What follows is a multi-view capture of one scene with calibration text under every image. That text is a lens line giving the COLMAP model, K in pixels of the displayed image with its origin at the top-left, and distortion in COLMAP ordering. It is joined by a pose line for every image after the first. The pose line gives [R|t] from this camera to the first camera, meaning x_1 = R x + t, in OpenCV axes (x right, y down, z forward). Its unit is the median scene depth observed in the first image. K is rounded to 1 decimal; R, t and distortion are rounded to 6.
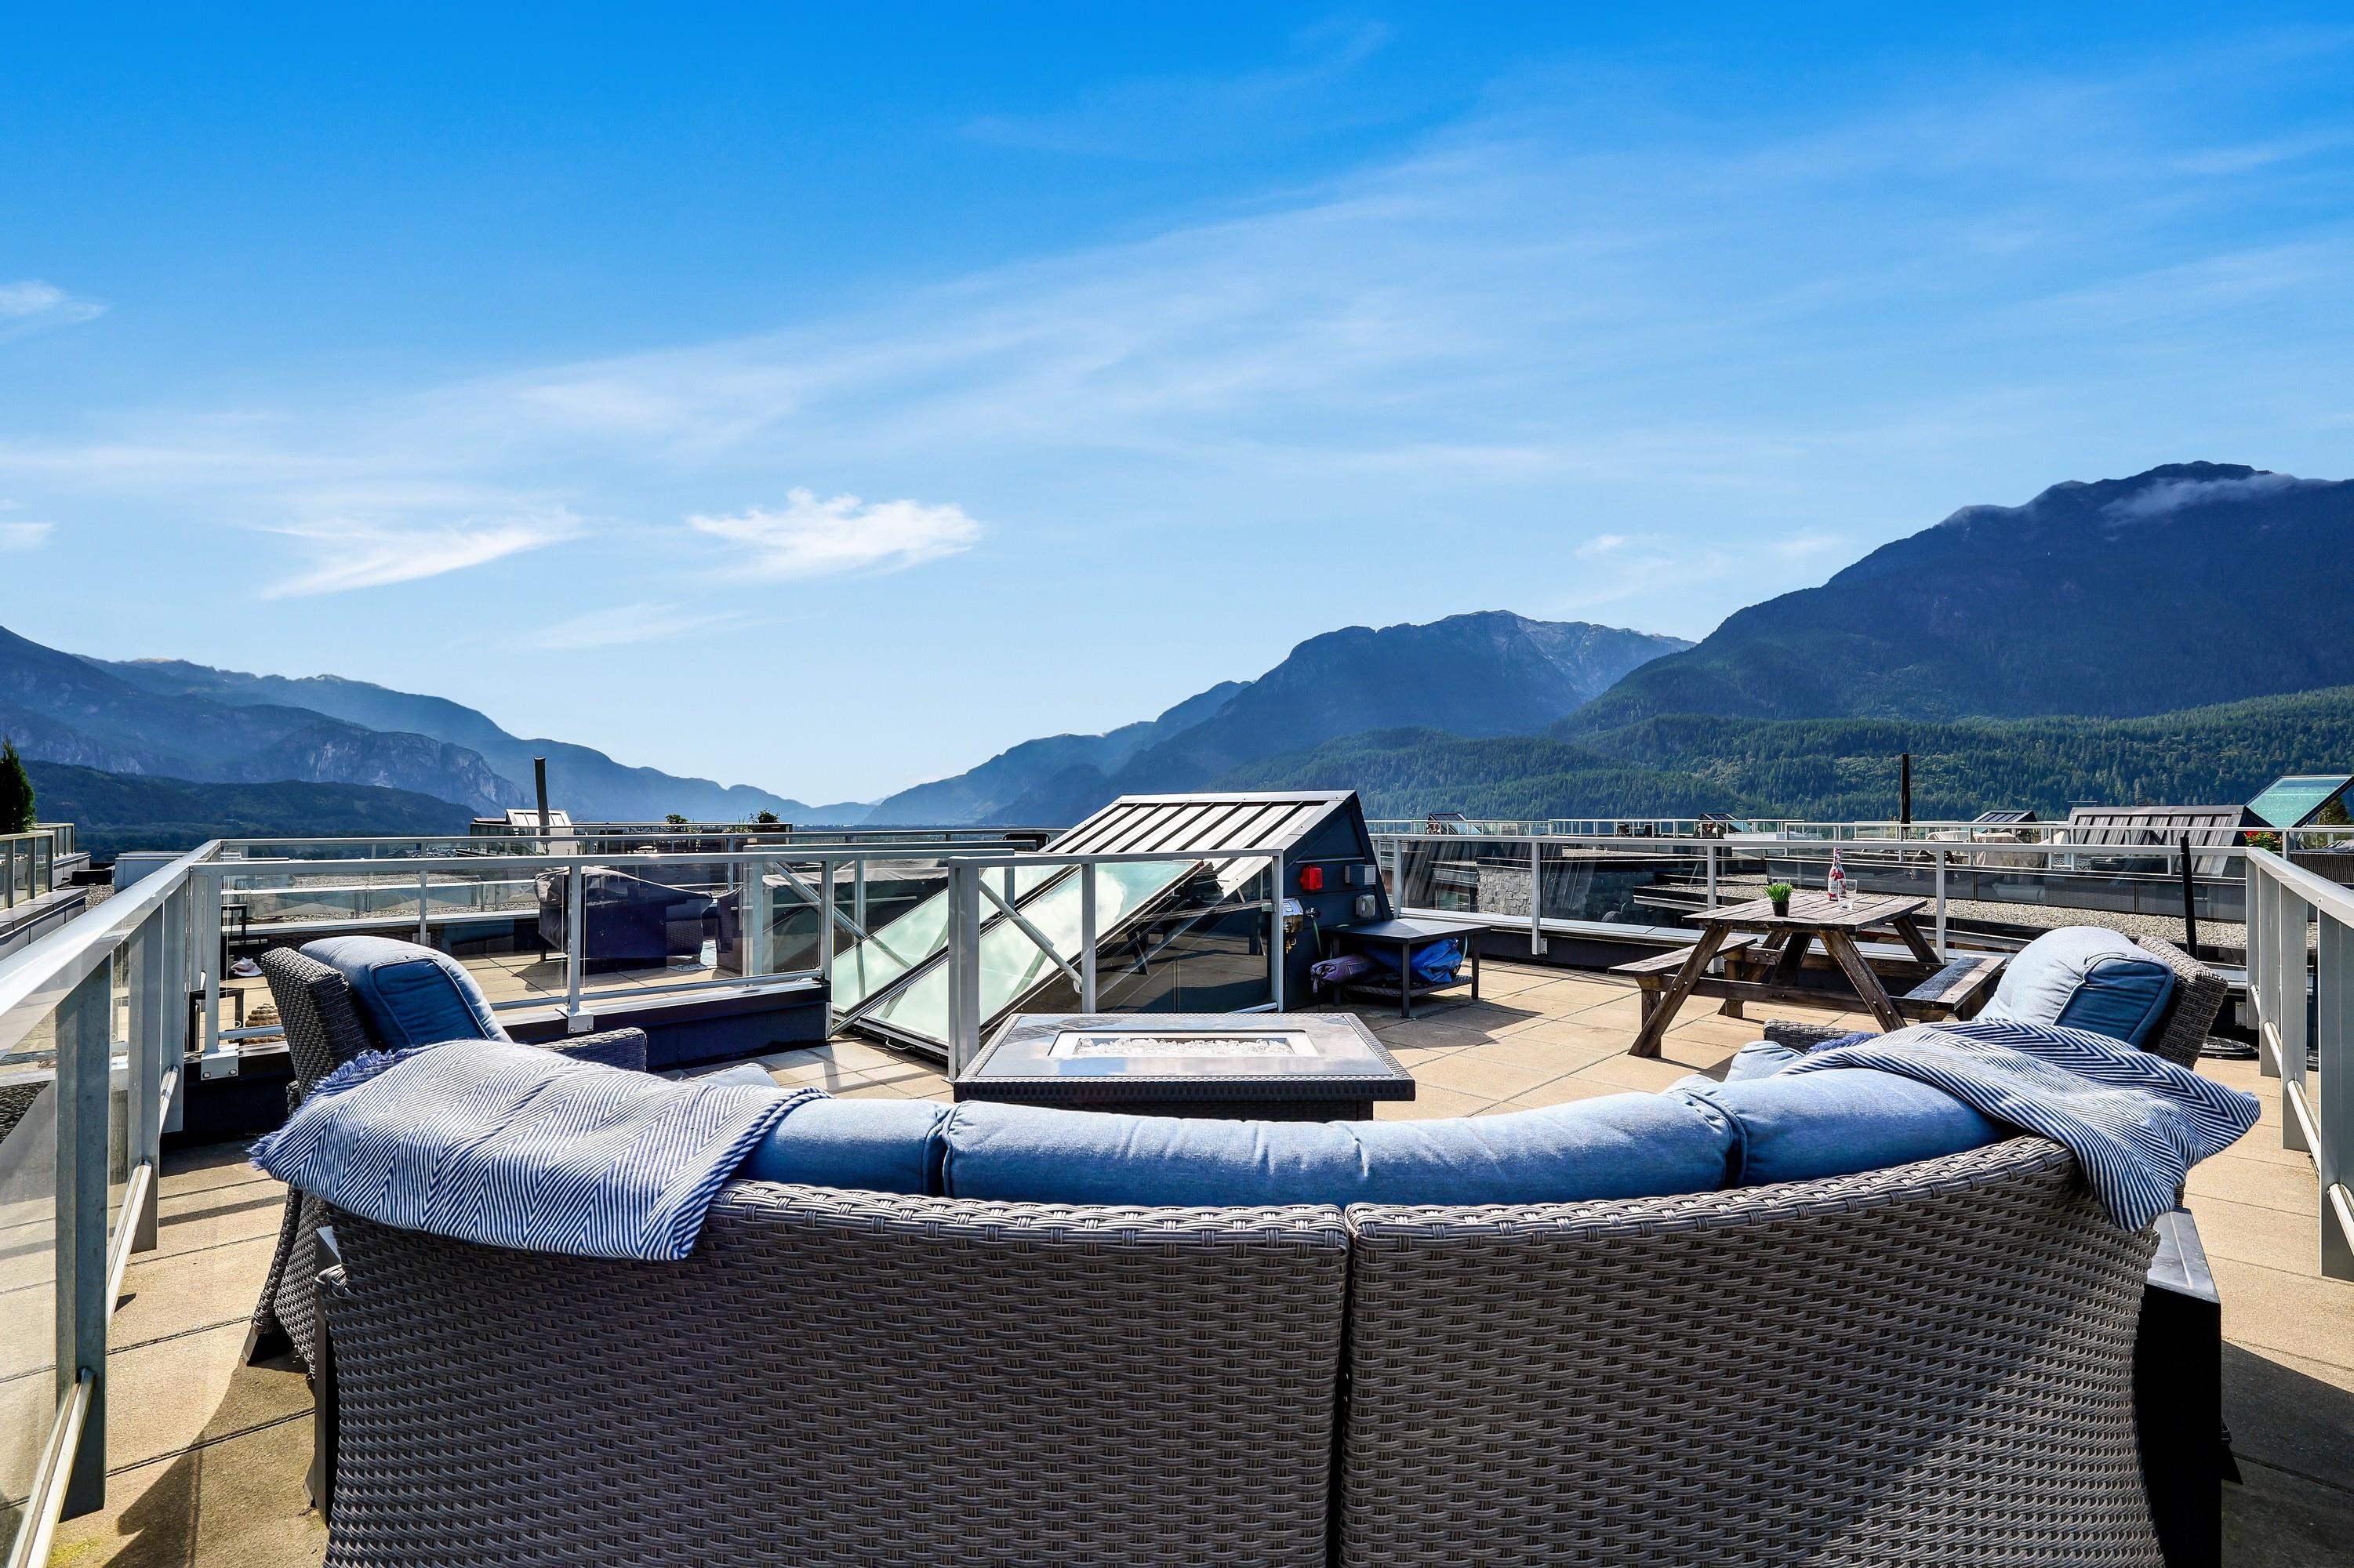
lens RADIAL K [[982.8, 0, 1175.6], [0, 982.8, 824.9], [0, 0, 1]] dist [-0.026505, 0.000082]
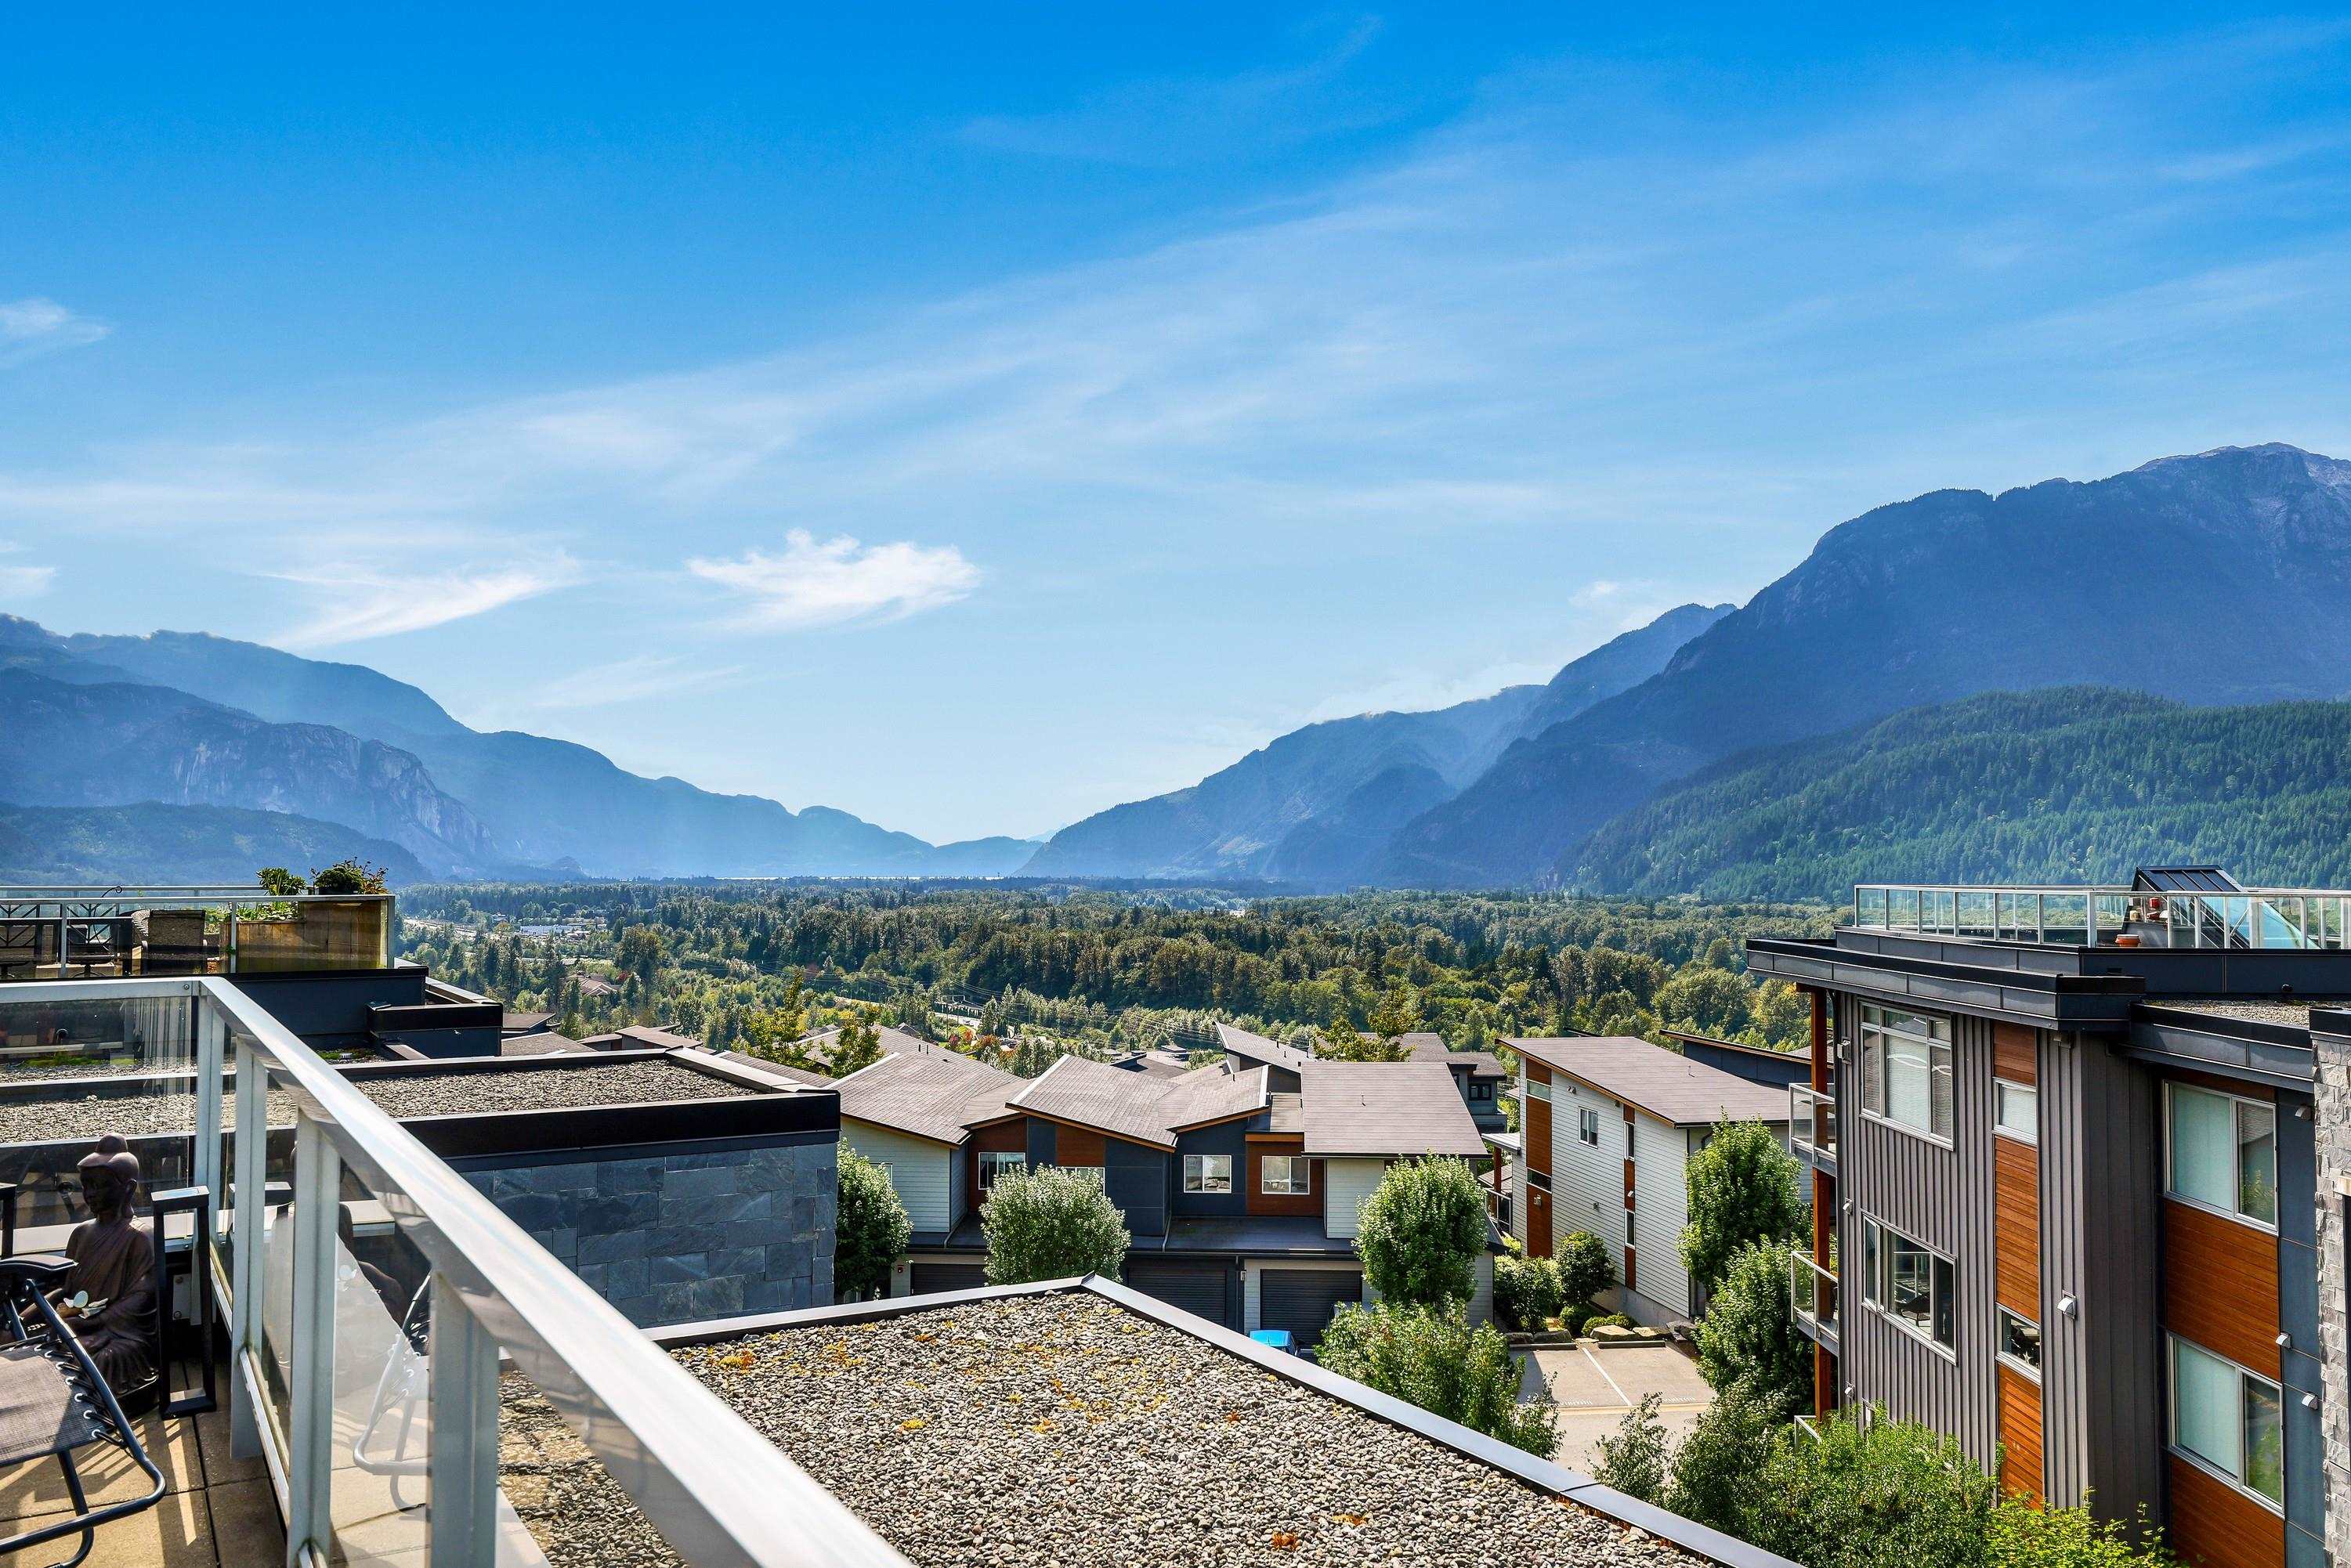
lens RADIAL K [[1924.2, 0, 1175.5], [0, 1924.2, 784.0], [0, 0, 1]] dist [0.200528, -0.407333]
pose [[0.969180, -0.005951, -0.246283, 0.411868], [-0.005476, 0.998941, -0.045685, -0.019796], [0.246294, 0.045626, 0.968121, -0.683961]]
